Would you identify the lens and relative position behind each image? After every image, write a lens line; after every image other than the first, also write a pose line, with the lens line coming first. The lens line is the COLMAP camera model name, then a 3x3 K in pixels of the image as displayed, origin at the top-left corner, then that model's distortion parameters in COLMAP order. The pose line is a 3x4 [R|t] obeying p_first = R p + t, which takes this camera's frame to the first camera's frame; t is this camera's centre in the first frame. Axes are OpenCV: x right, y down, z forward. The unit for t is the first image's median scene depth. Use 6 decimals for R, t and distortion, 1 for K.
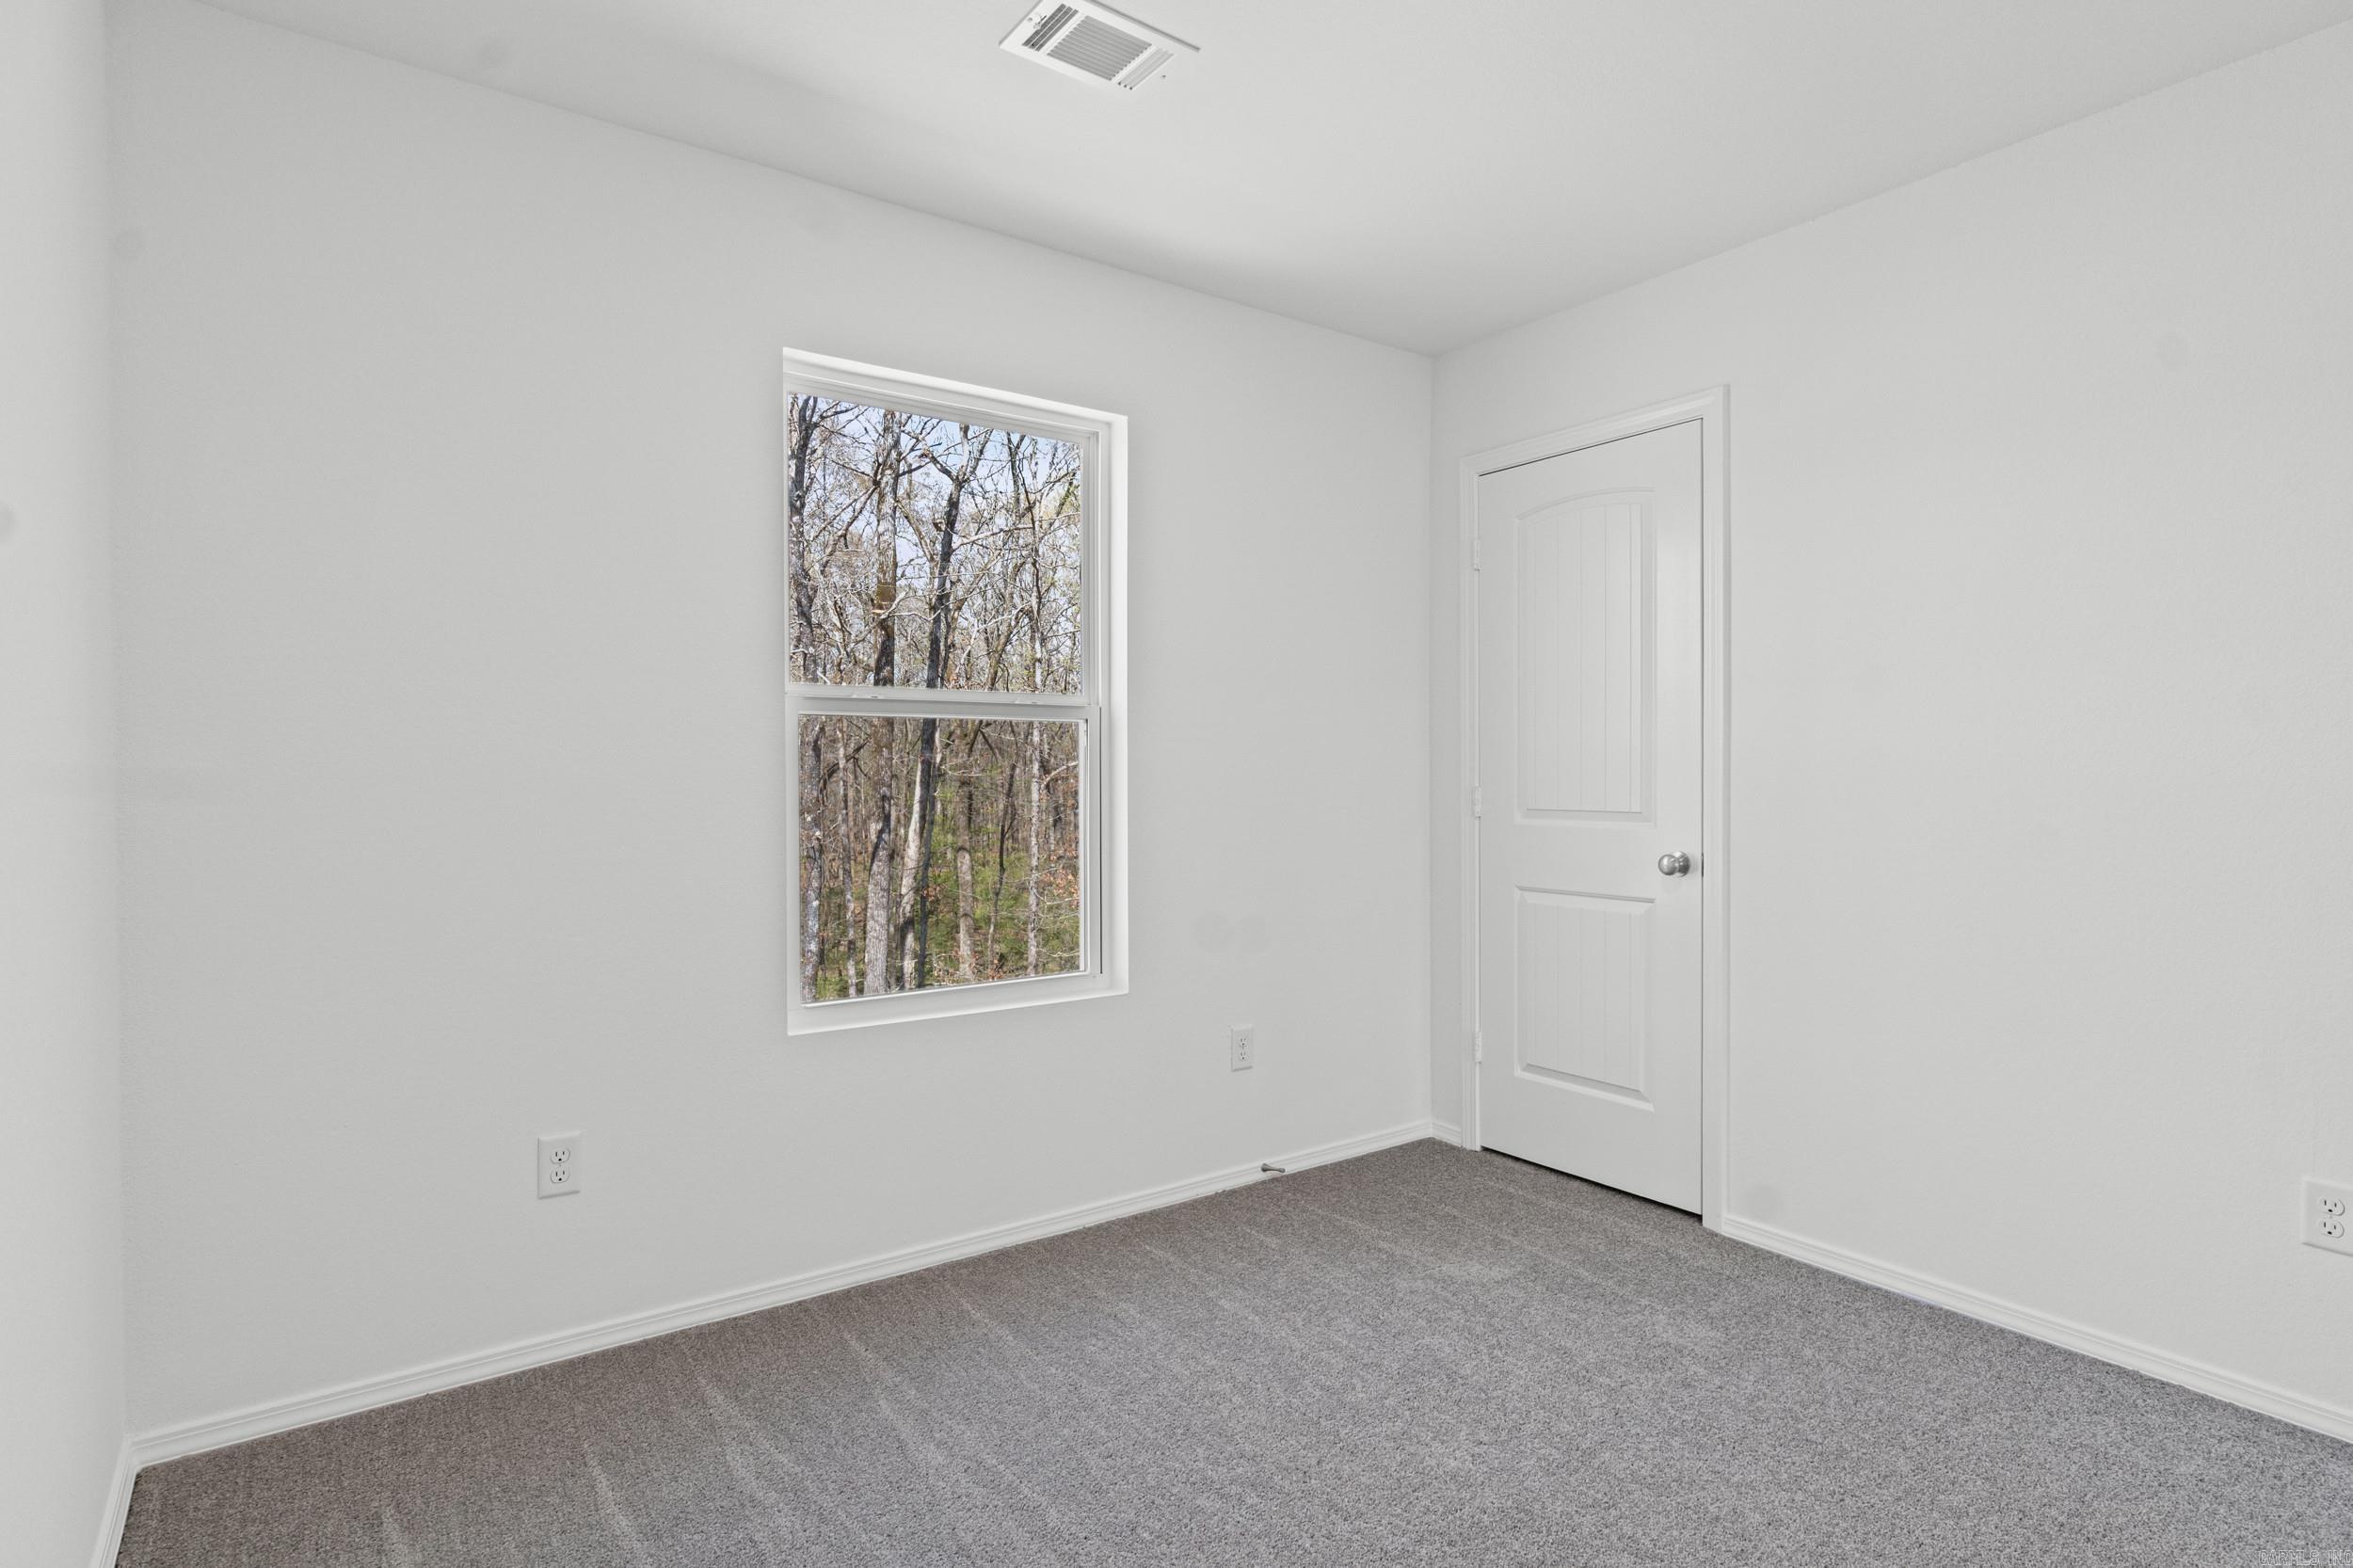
lens RADIAL K [[1193.9, 0, 1177.1], [0, 1193.9, 775.4], [0, 0, 1]] dist [-0.010198, 0.007245]
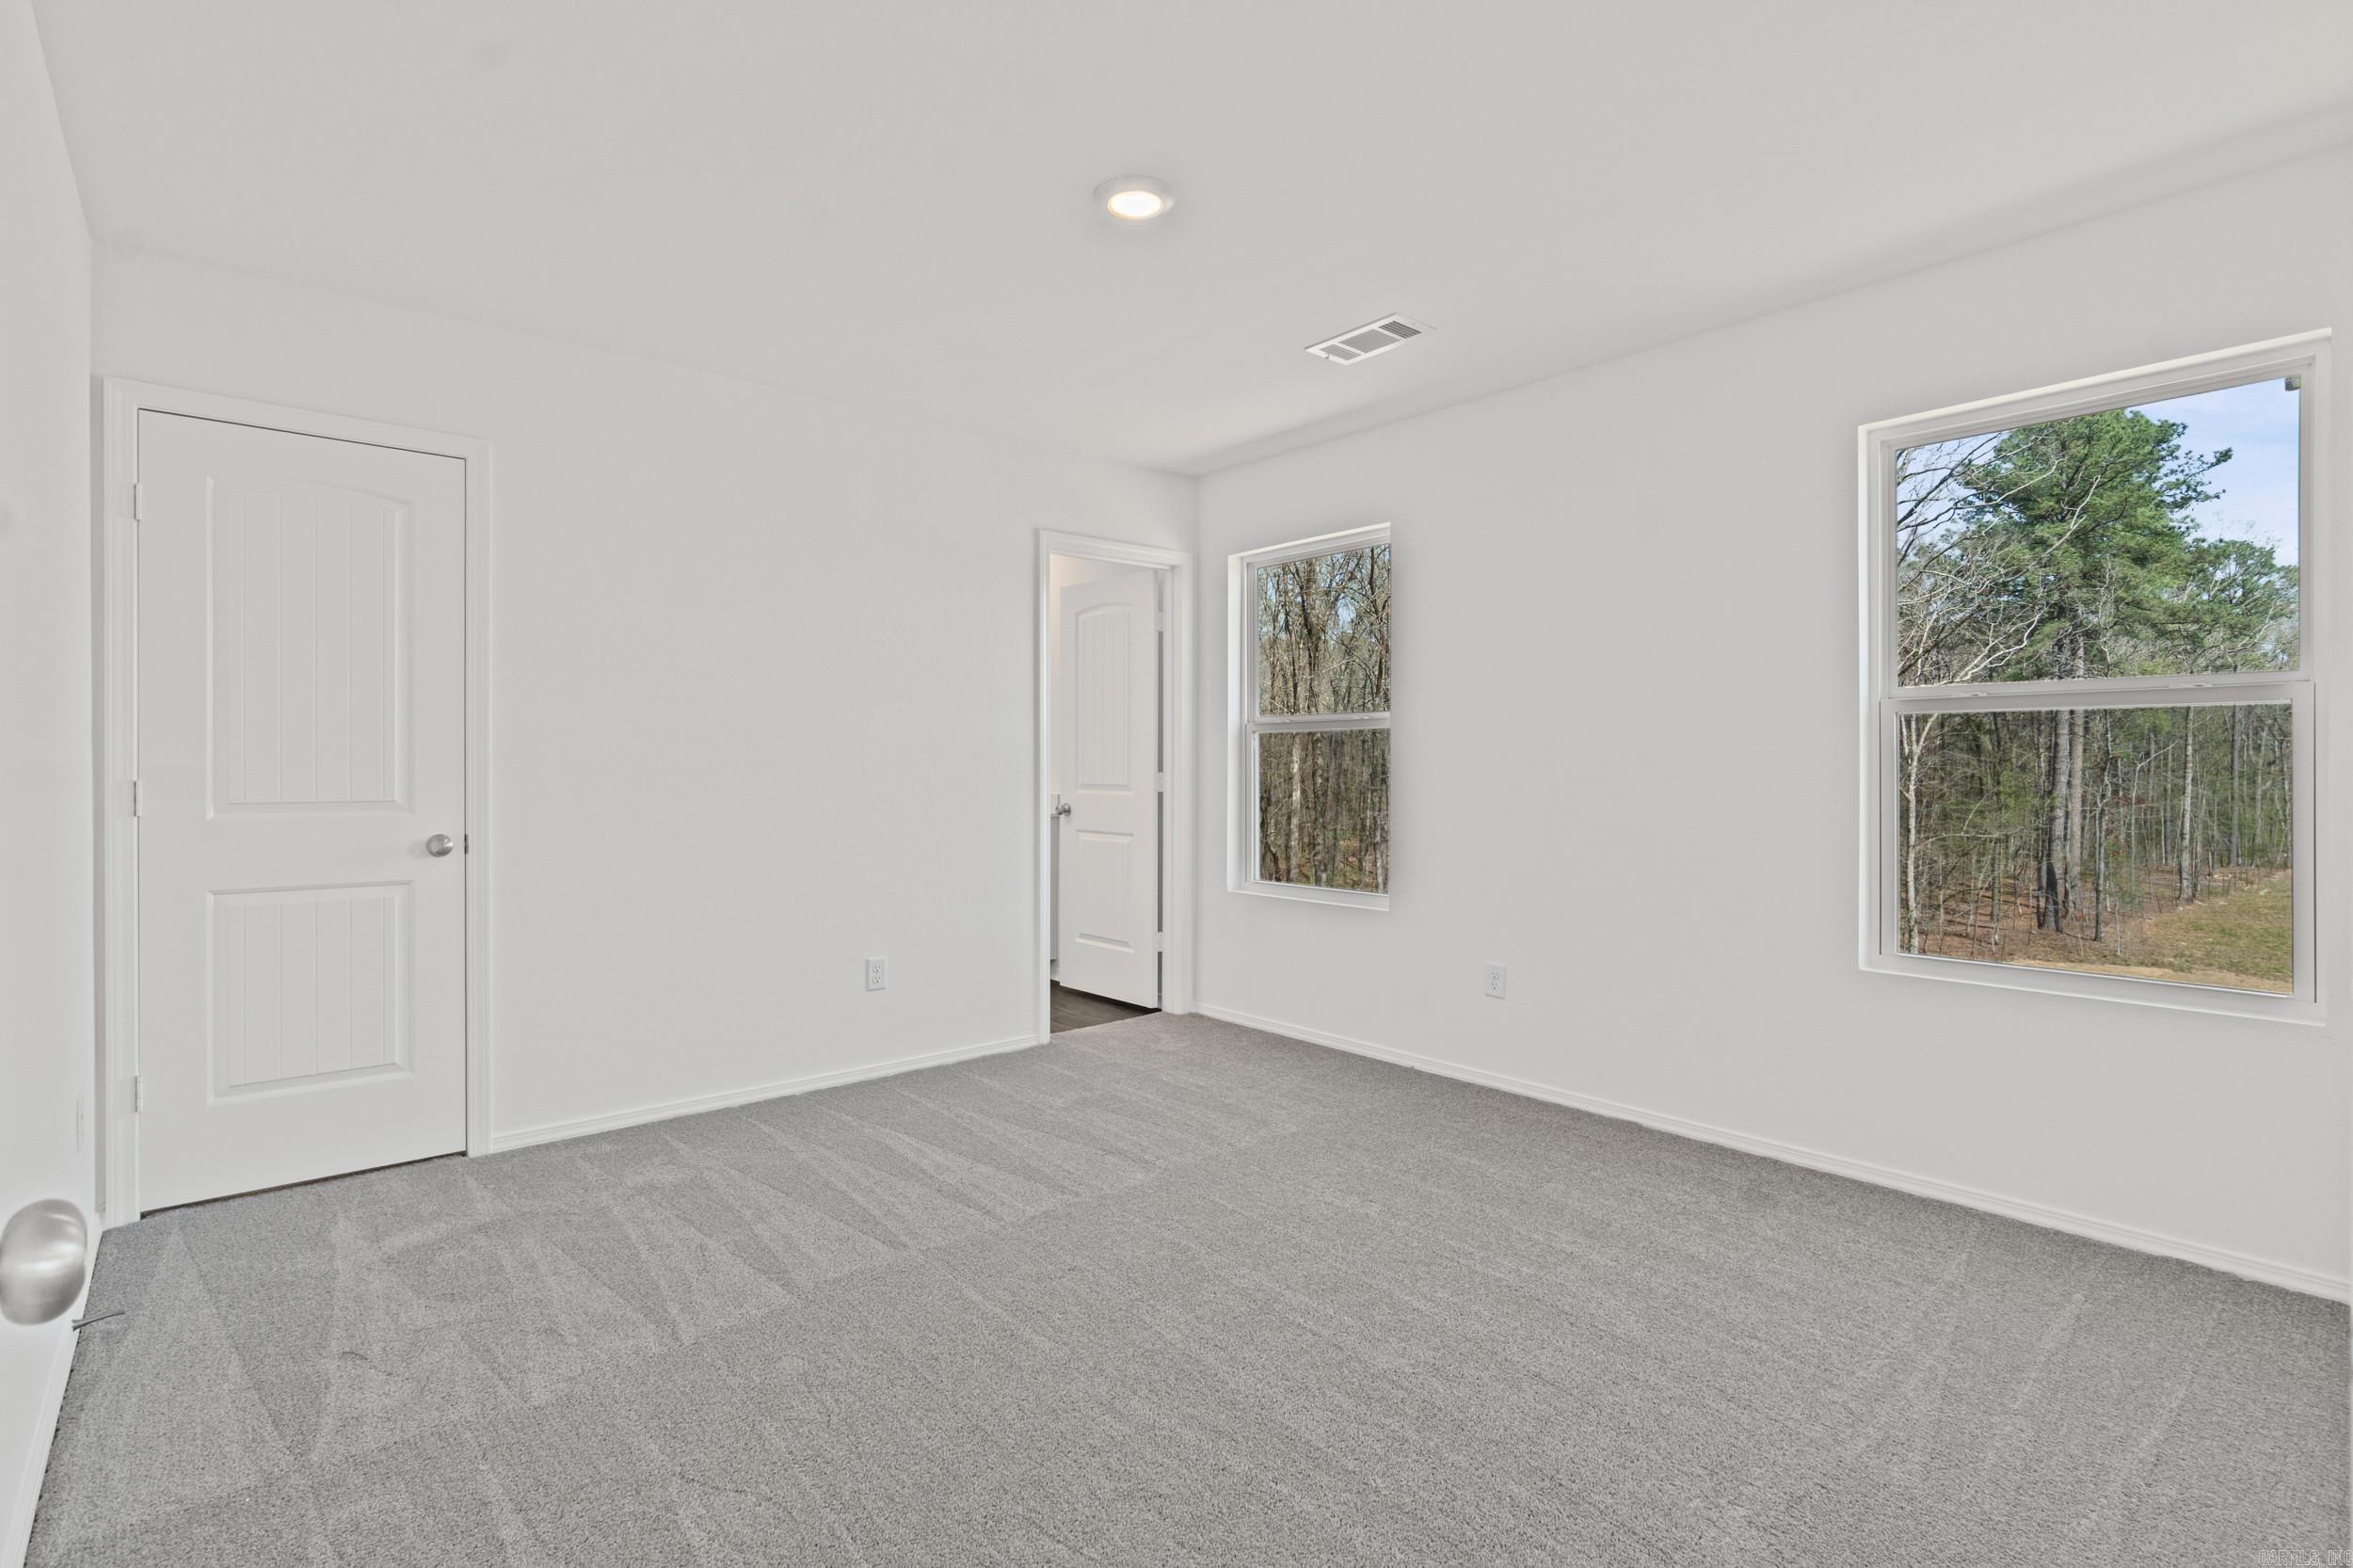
lens RADIAL K [[1137.5, 0, 1183.4], [0, 1137.5, 780.0], [0, 0, 1]] dist [0.006907, 0.000740]
pose [[0.080749, 0.008174, -0.996701, 1.465551], [-0.012663, 0.999894, 0.007174, 0.014686], [0.996654, 0.012042, 0.080844, 0.684205]]
